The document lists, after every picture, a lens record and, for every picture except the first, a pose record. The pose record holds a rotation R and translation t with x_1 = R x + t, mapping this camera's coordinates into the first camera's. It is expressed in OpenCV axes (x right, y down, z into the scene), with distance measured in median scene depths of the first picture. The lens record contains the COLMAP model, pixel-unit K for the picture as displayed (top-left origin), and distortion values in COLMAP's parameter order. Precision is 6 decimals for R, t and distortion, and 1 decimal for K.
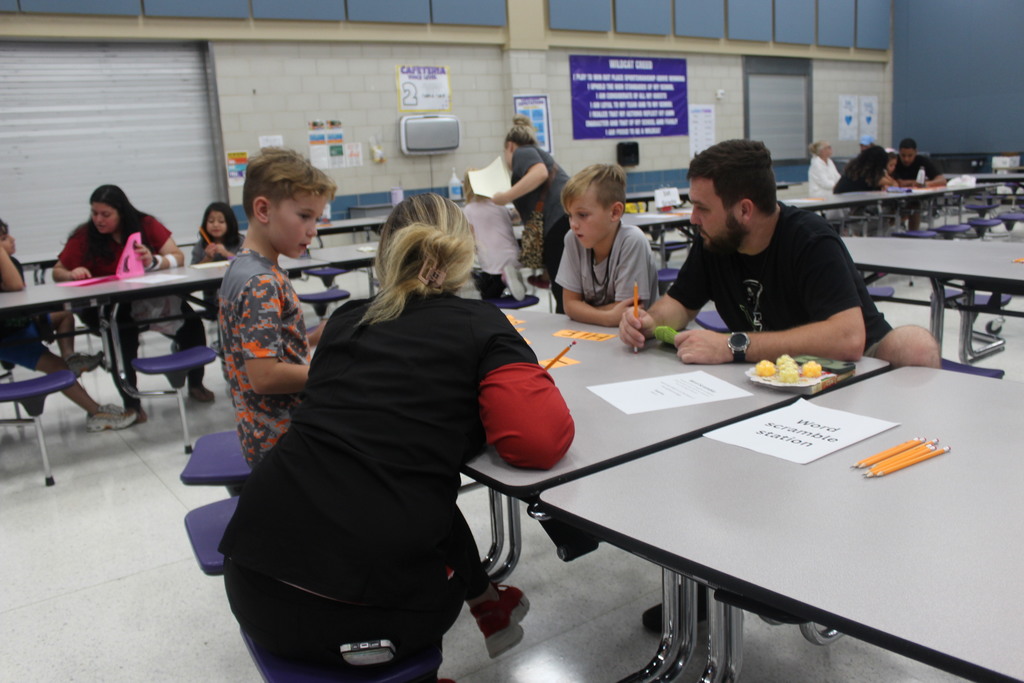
lens RADIAL K [[865.5, 0, 517.9], [0, 865.5, 337.2], [0, 0, 1]] dist [-0.152972, 0.134159]
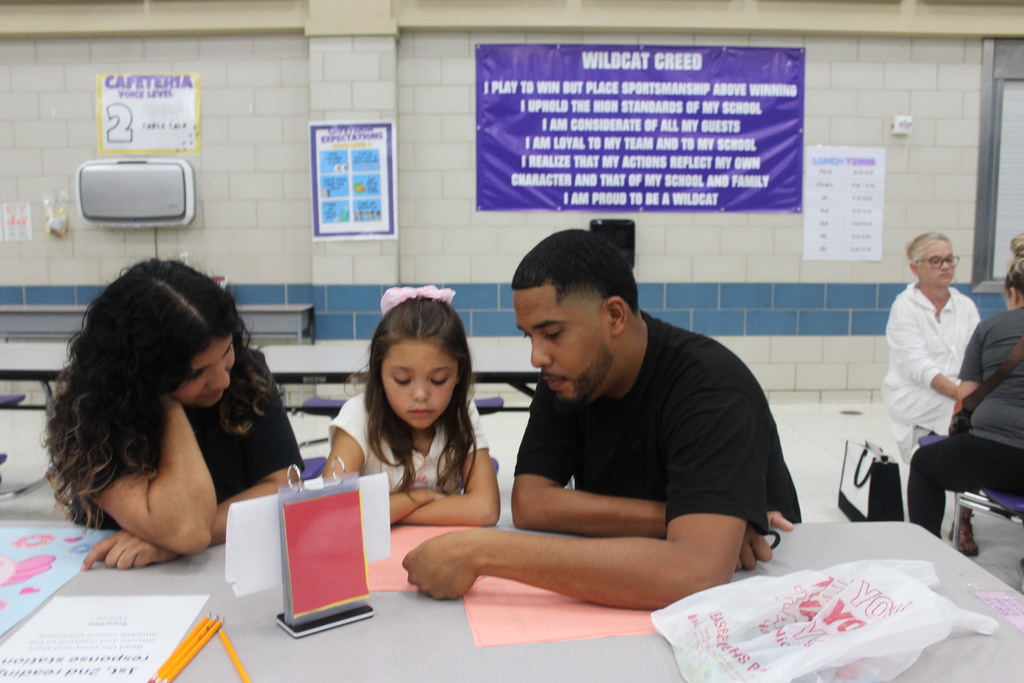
lens RADIAL K [[865.5, 0, 515.2], [0, 865.5, 342.6], [0, 0, 1]] dist [-0.152972, 0.134159]
pose [[0.813488, 0.111115, -0.570869, 0.384086], [-0.164394, 0.985481, -0.042446, -0.137712], [0.557864, 0.128377, 0.819943, 0.614935]]
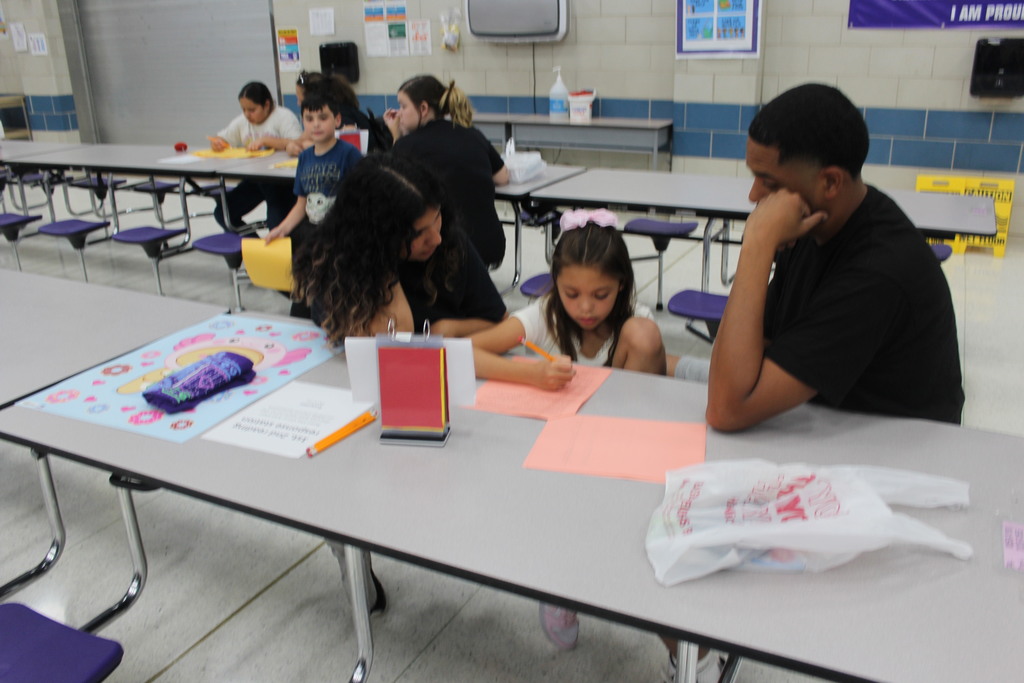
lens RADIAL K [[865.5, 0, 507.7], [0, 865.5, 349.5], [0, 0, 1]] dist [-0.152972, 0.134159]
pose [[0.453289, 0.344798, -0.821975, 0.423627], [-0.202074, 0.937896, 0.281988, -0.157362], [0.868156, 0.038278, 0.494812, 0.622705]]
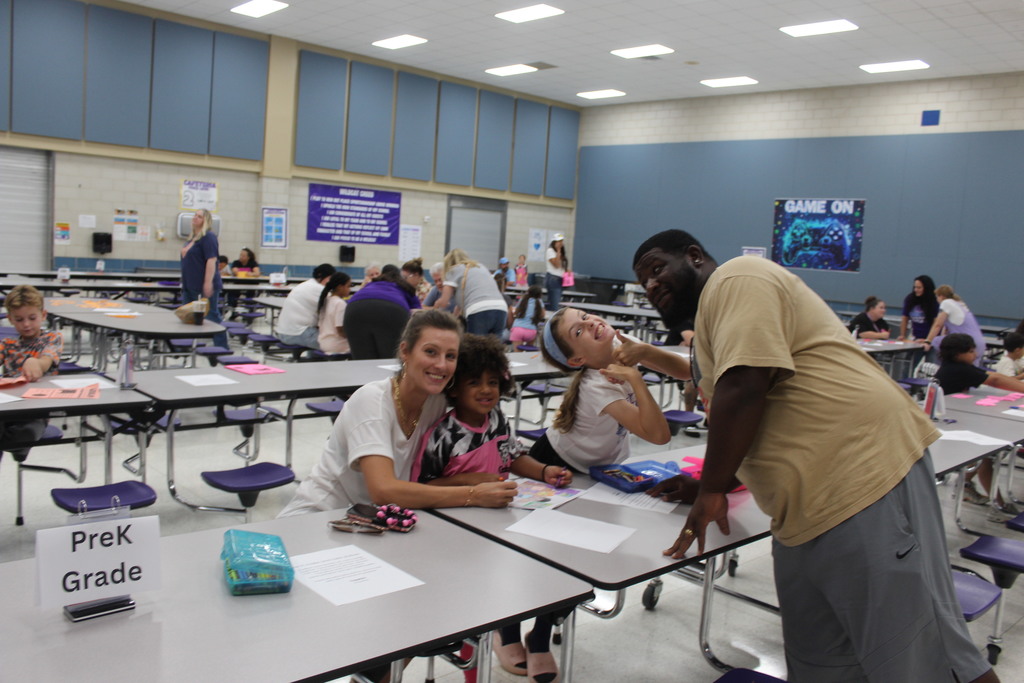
lens RADIAL K [[865.5, 0, 511.9], [0, 865.5, 337.4], [0, 0, 1]] dist [-0.152972, 0.134159]
pose [[0.984053, 0.102647, 0.145273, 0.215999], [-0.085514, 0.989127, -0.119646, 0.079197], [-0.155975, 0.105315, 0.982131, -0.474465]]
